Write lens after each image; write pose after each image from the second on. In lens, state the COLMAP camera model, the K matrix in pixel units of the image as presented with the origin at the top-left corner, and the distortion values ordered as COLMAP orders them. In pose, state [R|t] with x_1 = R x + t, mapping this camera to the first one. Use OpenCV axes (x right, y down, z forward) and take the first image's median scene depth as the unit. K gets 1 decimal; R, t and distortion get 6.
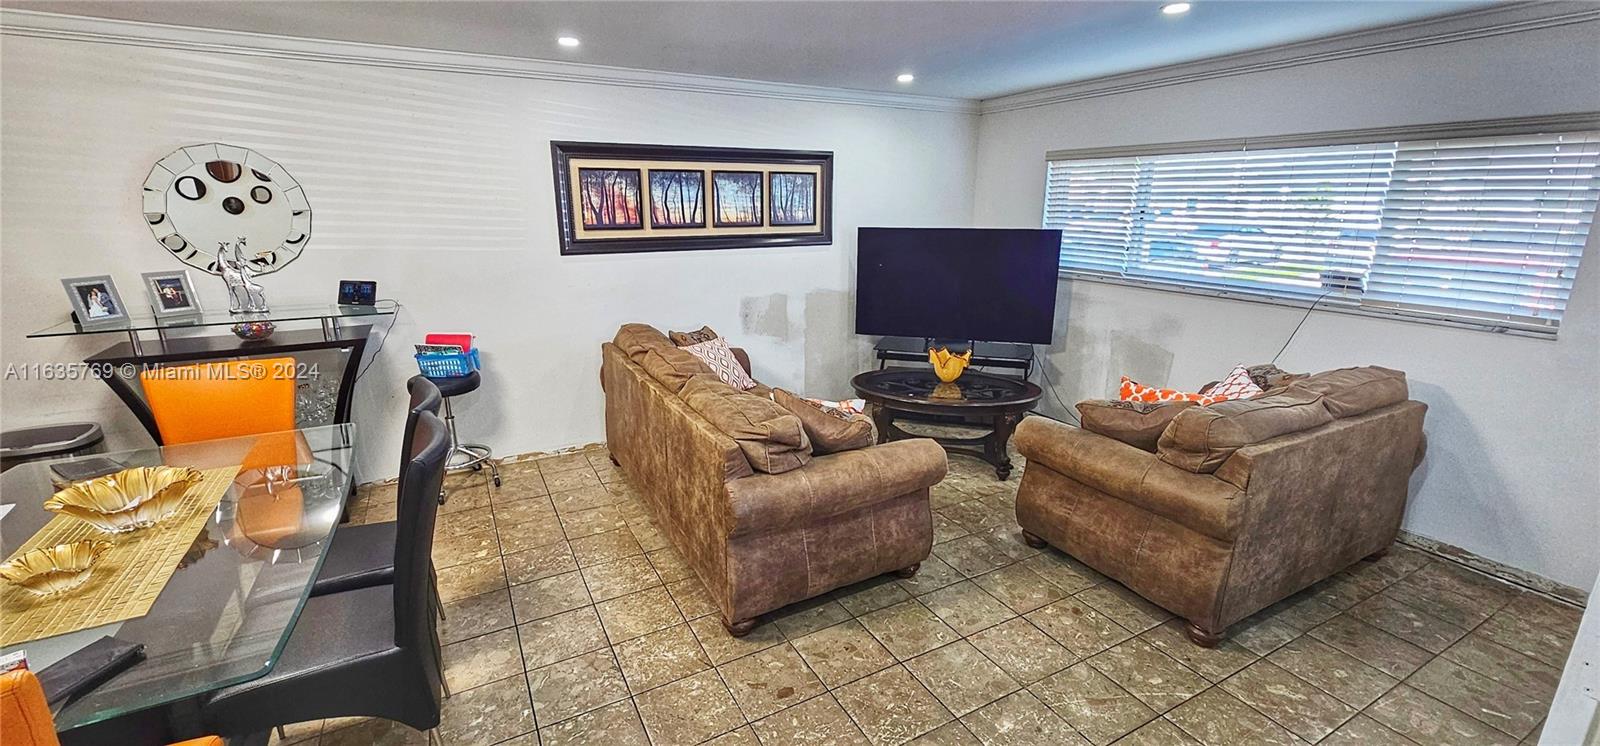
lens RADIAL K [[656.1, 0, 795.5], [0, 656.1, 371.8], [0, 0, 1]] dist [0.000545, -0.001281]
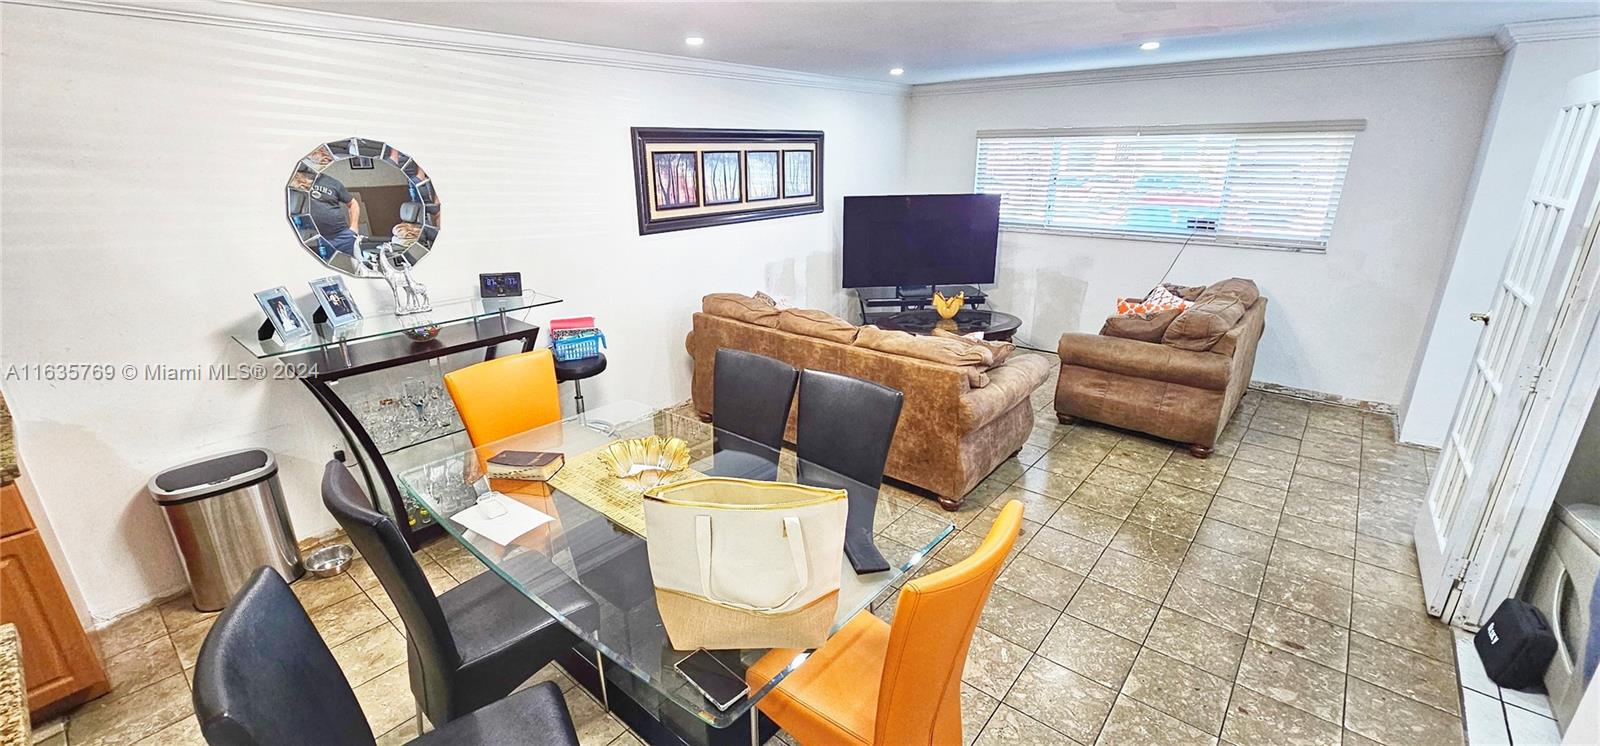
lens RADIAL K [[656.1, 0, 794.0], [0, 656.1, 372.8], [0, 0, 1]] dist [0.000545, -0.001281]
pose [[0.930803, -0.128190, 0.342304, -0.484629], [0.105440, 0.990842, 0.084345, -0.019109], [-0.349982, -0.042416, 0.935796, -0.087129]]
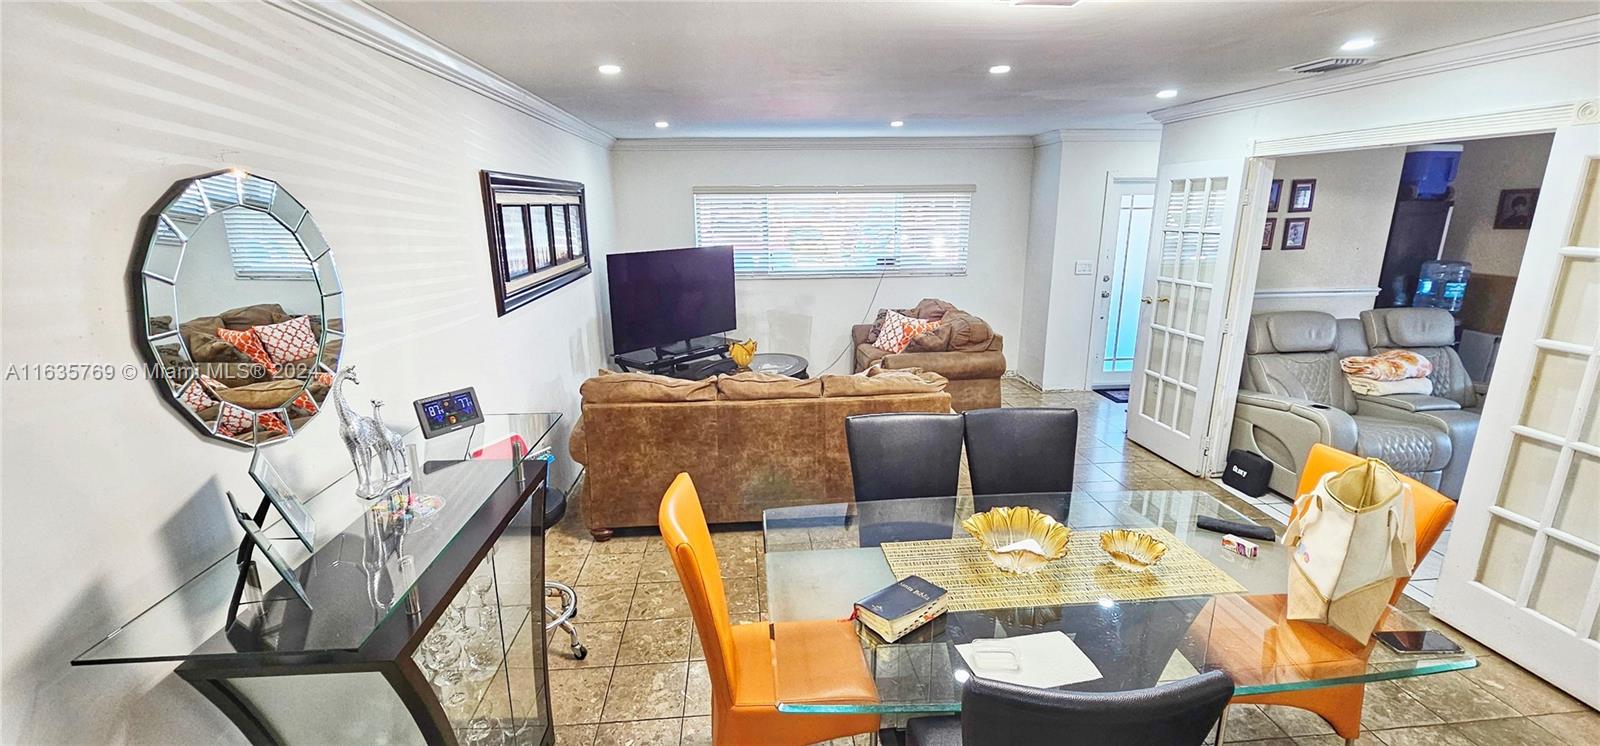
lens RADIAL K [[656.1, 0, 800.0], [0, 656.1, 371.6], [0, 0, 1]] dist [0.000545, -0.001281]
pose [[0.393783, -0.233466, 0.889060, -0.858264], [0.245415, 0.958801, 0.143080, -0.131283], [-0.885837, 0.161846, 0.434856, 0.339687]]
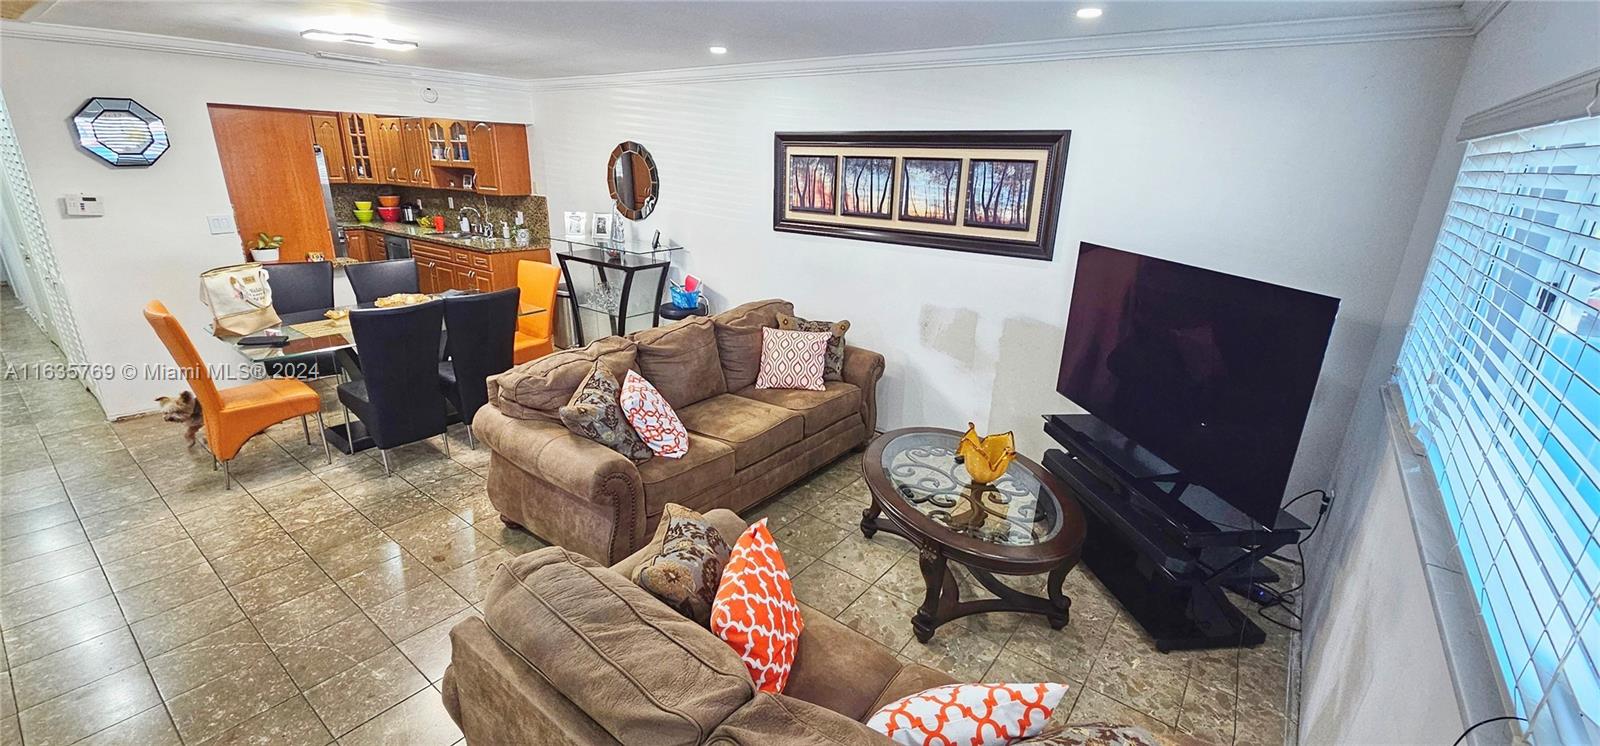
lens RADIAL K [[656.1, 0, 795.0], [0, 656.1, 374.6], [0, 0, 1]] dist [0.000545, -0.001281]
pose [[0.402798, 0.293131, -0.867080, 0.691193], [-0.261431, 0.944711, 0.197930, -0.165385], [0.877159, 0.146956, 0.457161, 0.504603]]
